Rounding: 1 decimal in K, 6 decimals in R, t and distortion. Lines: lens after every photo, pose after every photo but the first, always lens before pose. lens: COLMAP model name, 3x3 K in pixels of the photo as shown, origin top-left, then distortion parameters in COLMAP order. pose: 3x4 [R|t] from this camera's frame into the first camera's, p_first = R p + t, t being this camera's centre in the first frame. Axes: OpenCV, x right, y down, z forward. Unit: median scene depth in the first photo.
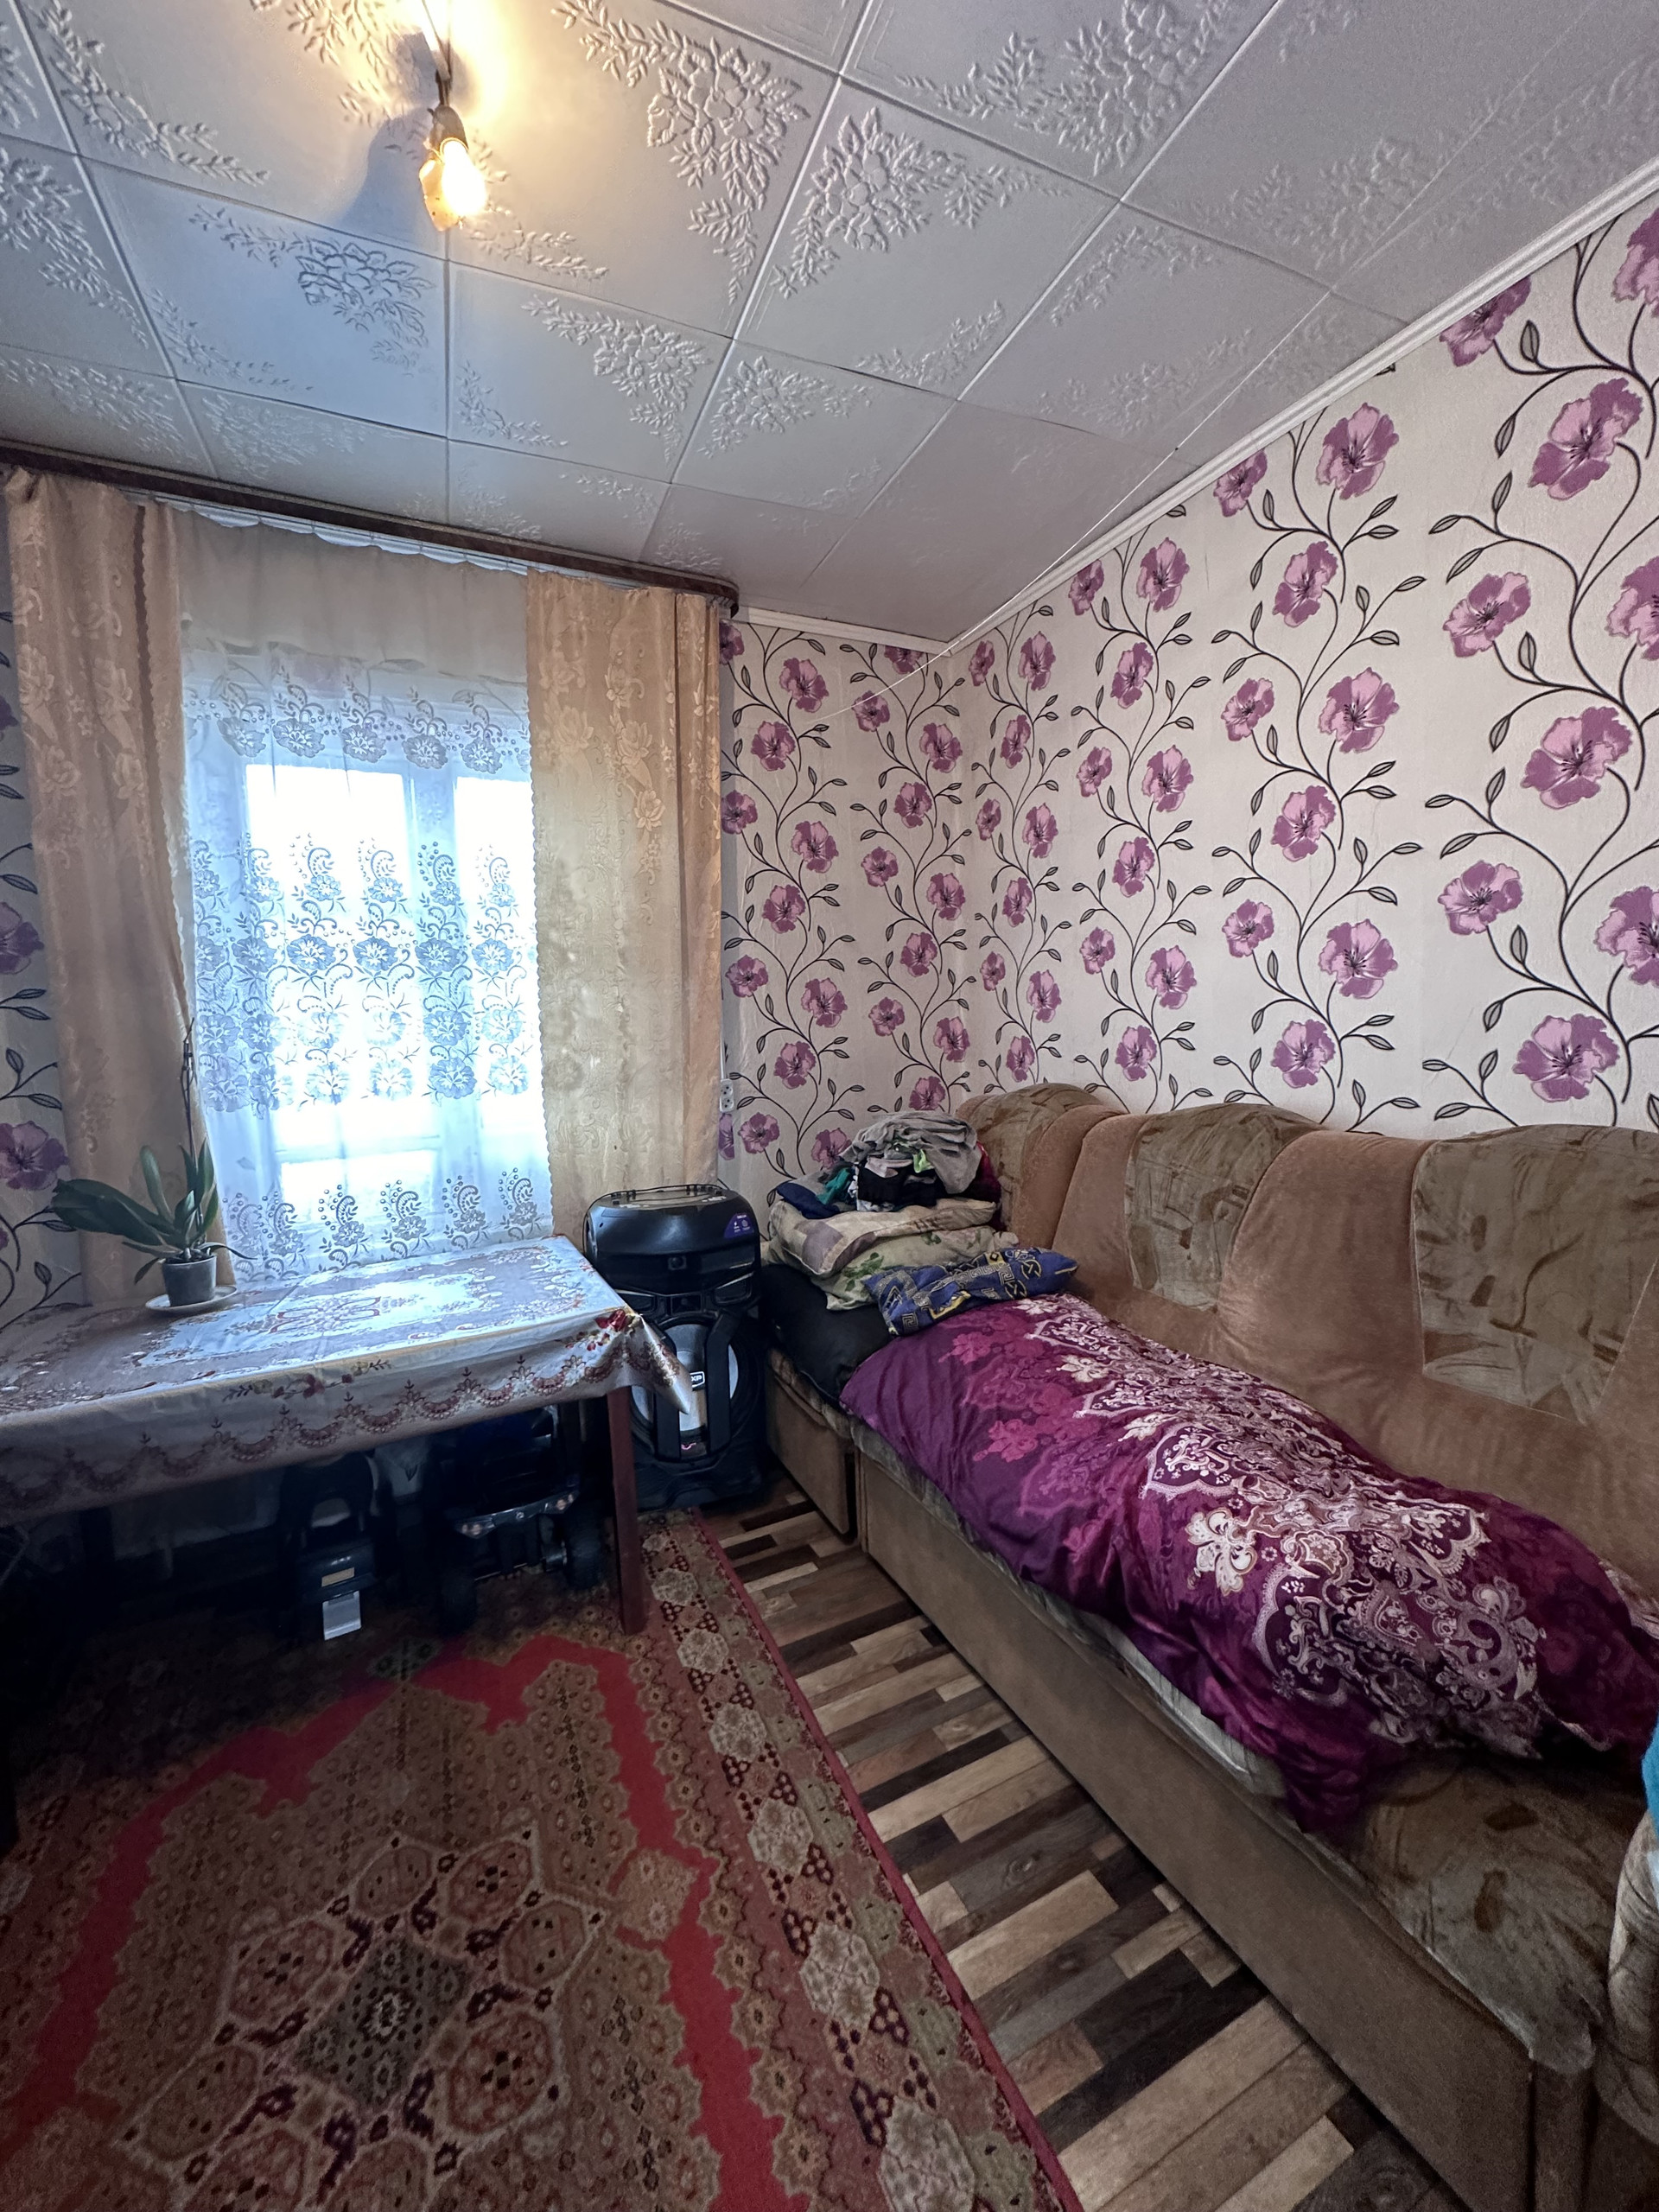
lens RADIAL K [[881.2, 0, 828.6], [0, 881.2, 1104.1], [0, 0, 1]] dist [-0.002555, 0.000456]
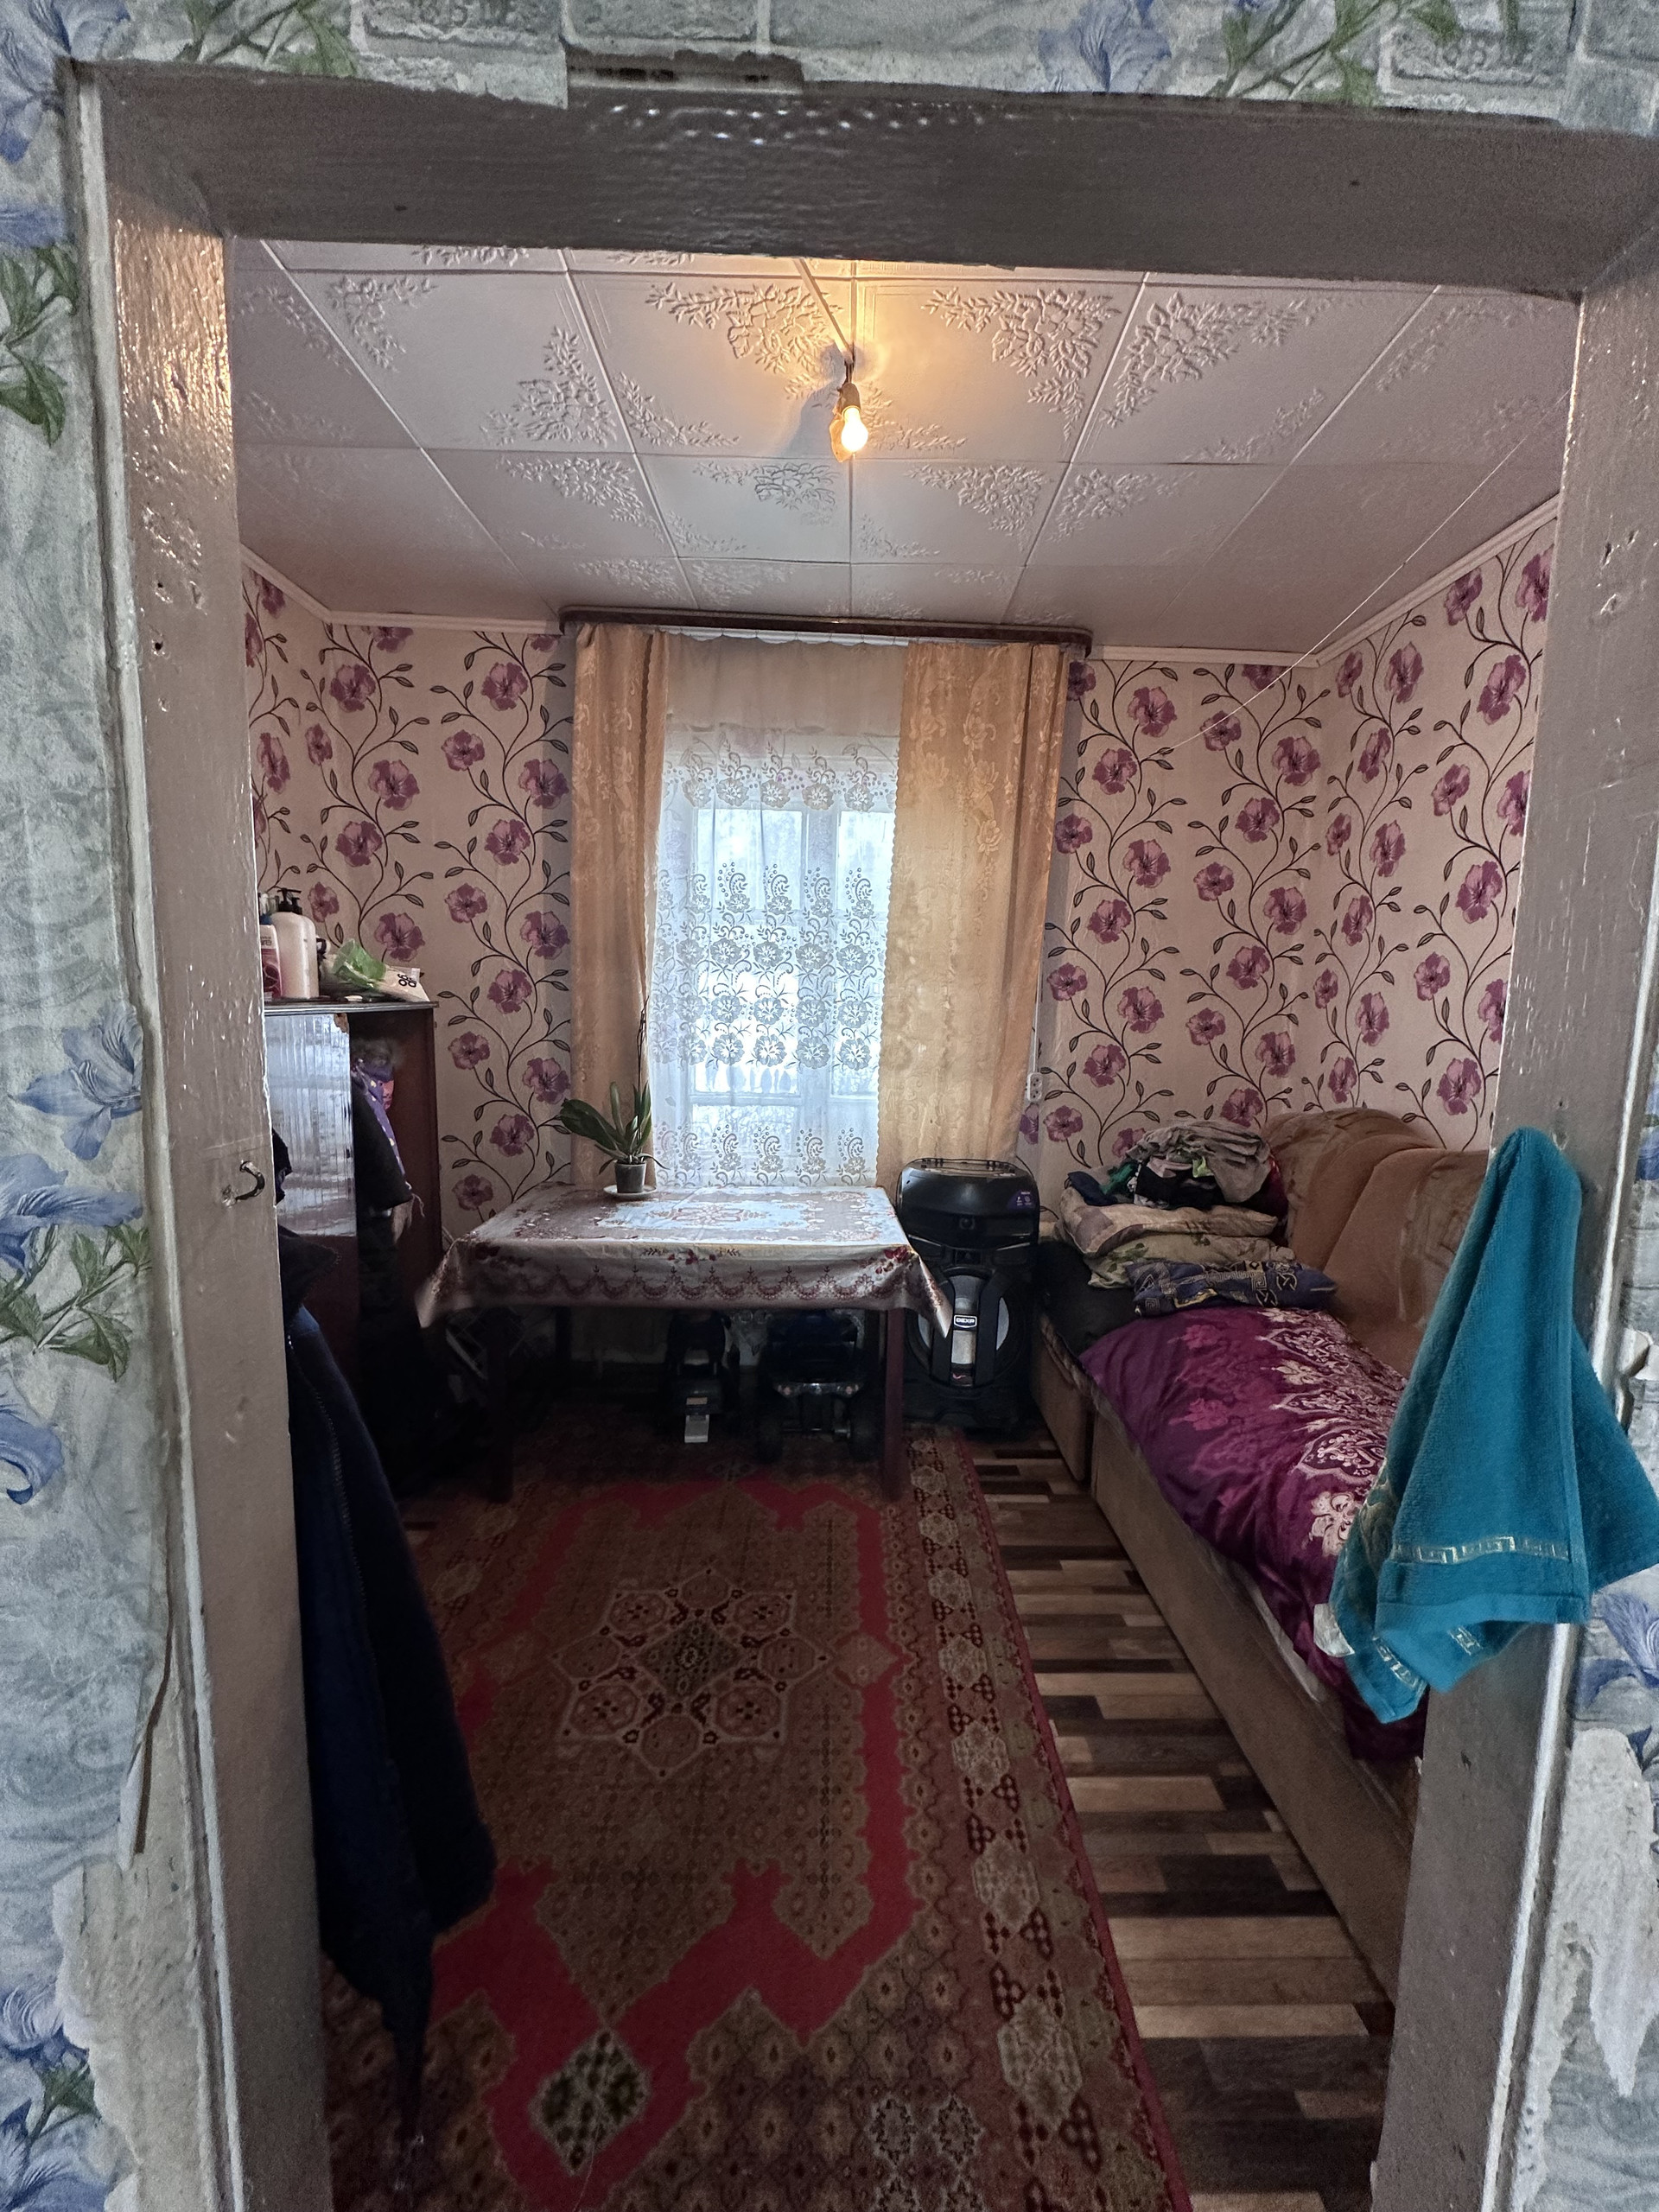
lens RADIAL K [[881.2, 0, 828.6], [0, 881.2, 1104.1], [0, 0, 1]] dist [-0.002555, 0.000456]
pose [[0.907952, 0.109023, -0.404644, 0.141295], [-0.100419, 0.994037, 0.042499, -0.013382], [0.406865, 0.002046, 0.913486, -0.187135]]
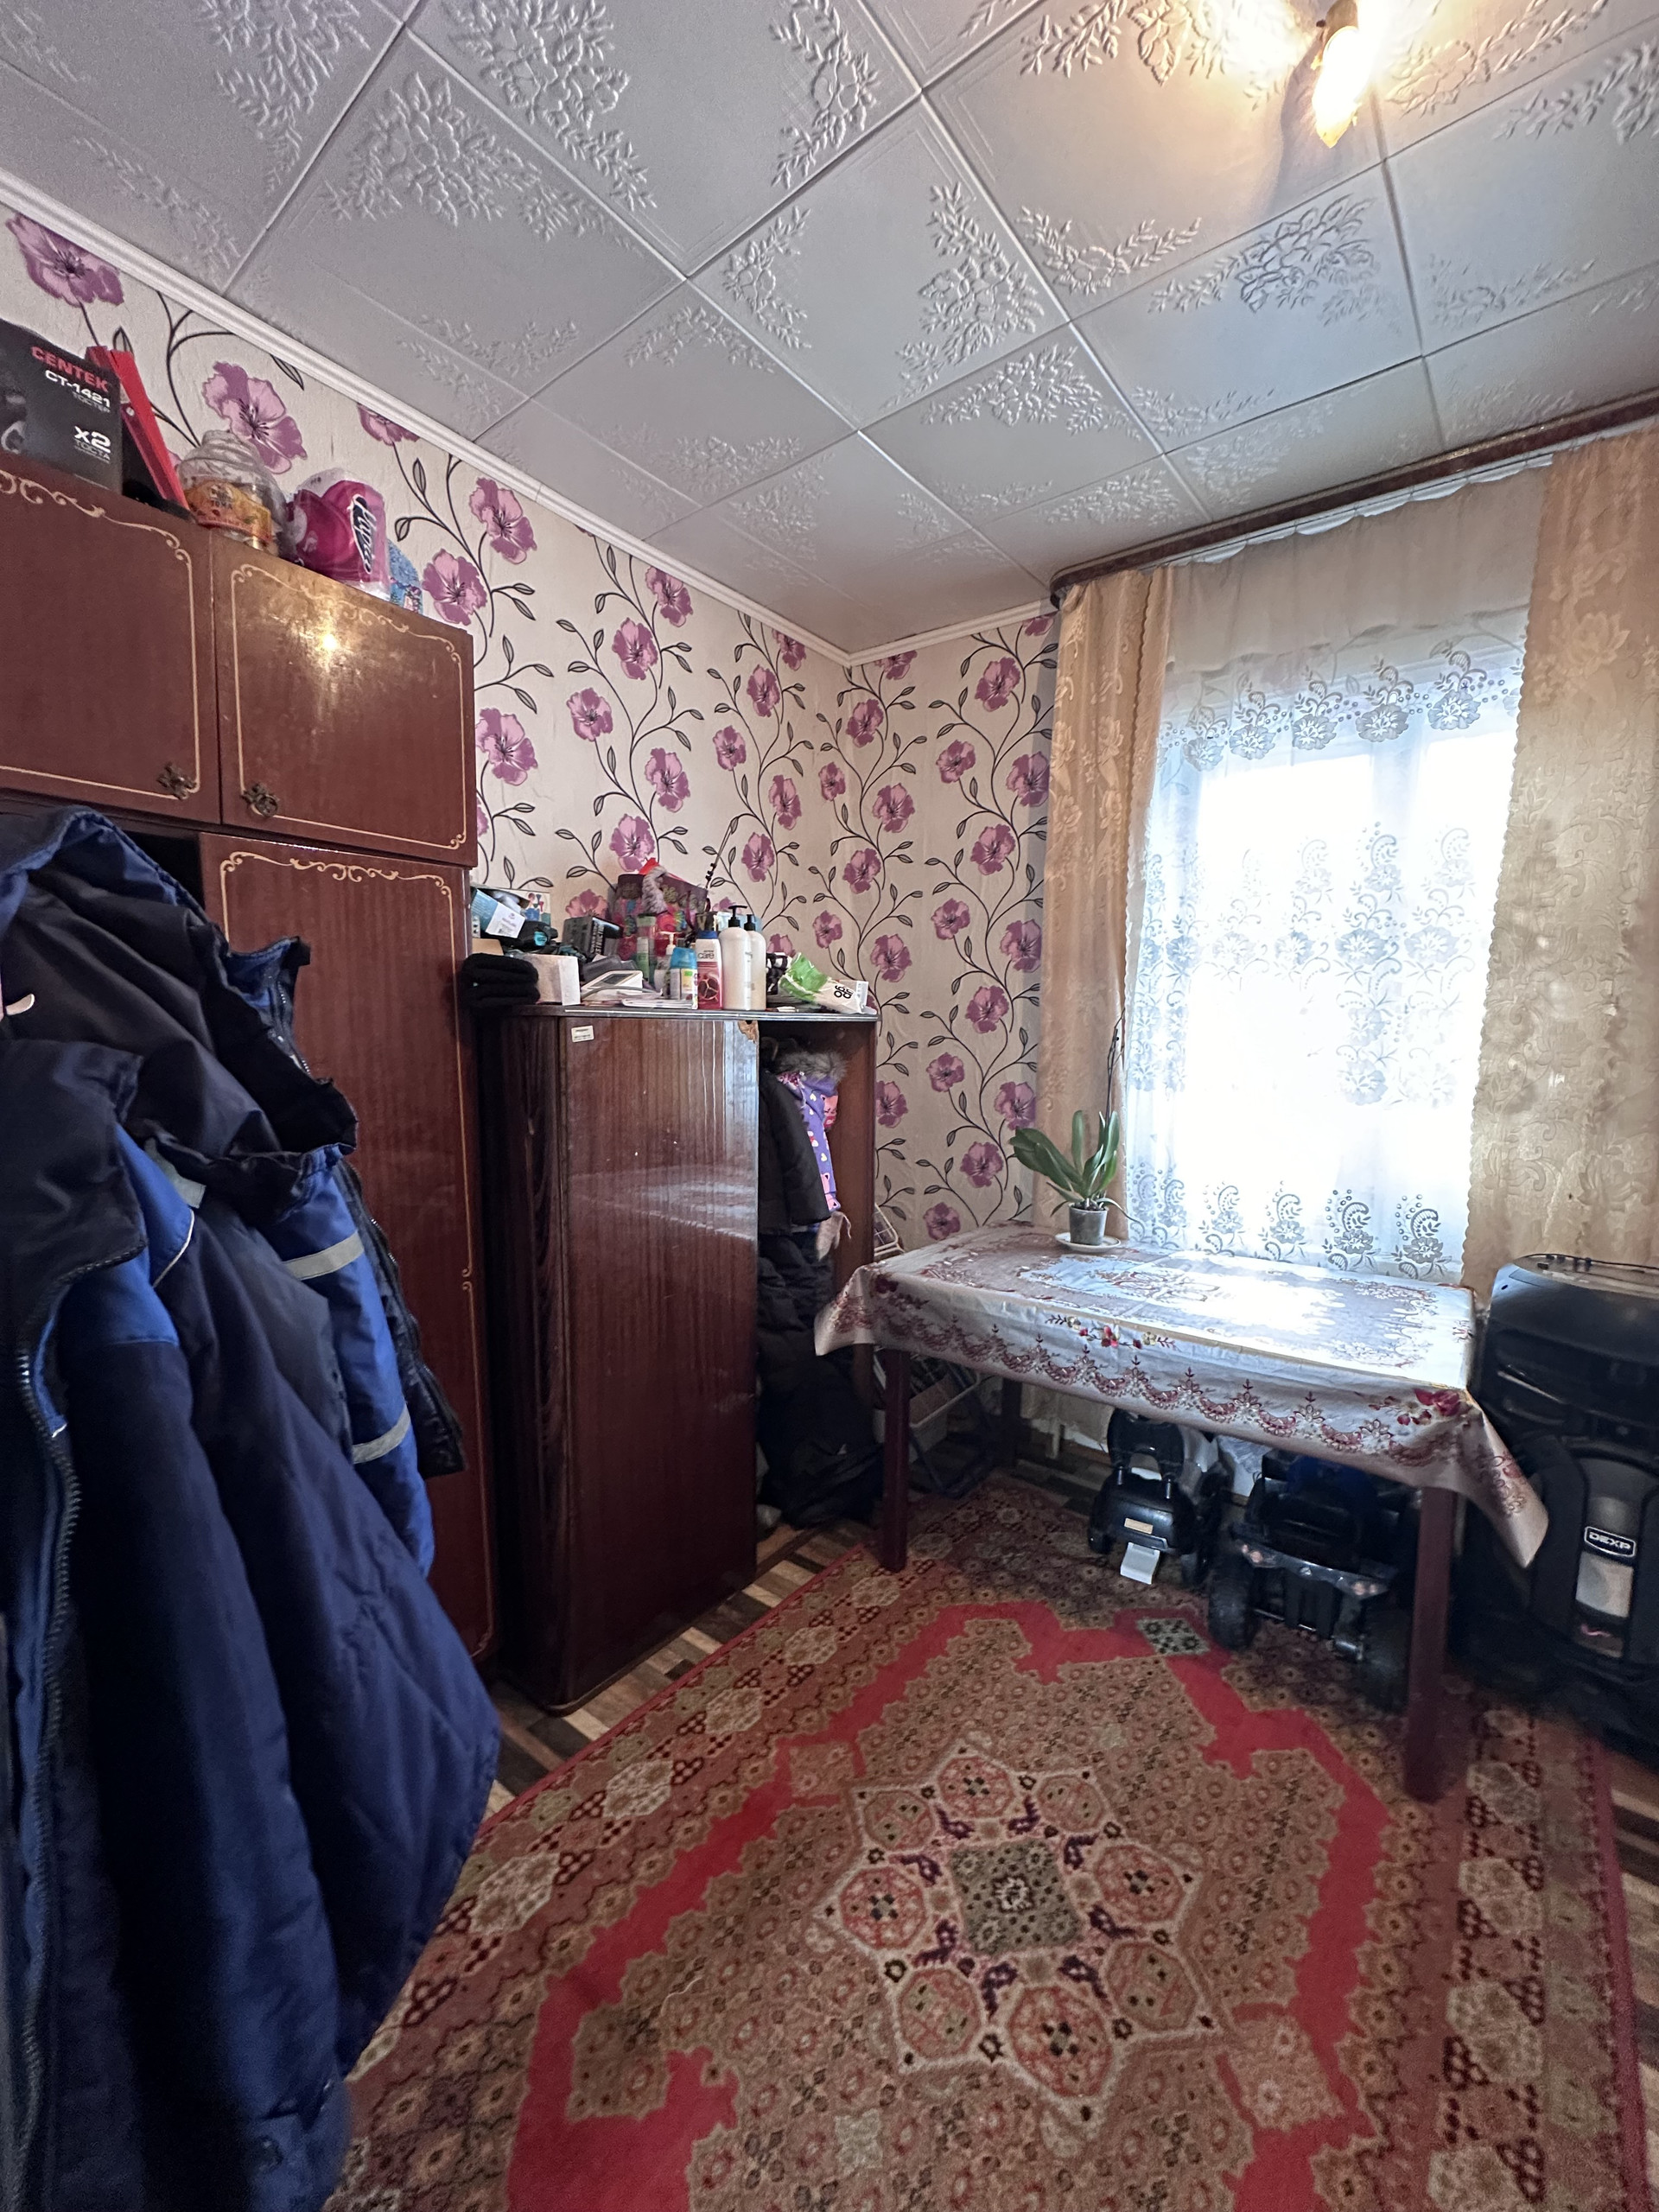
lens RADIAL K [[880.1, 0, 830.1], [0, 880.1, 1104.5], [0, 0, 1]] dist [-0.000847, 0.000388]
pose [[0.455114, 0.119305, -0.882405, 0.151959], [-0.121837, 0.990007, 0.071014, -0.005421], [0.882059, 0.075190, 0.465101, 0.116764]]
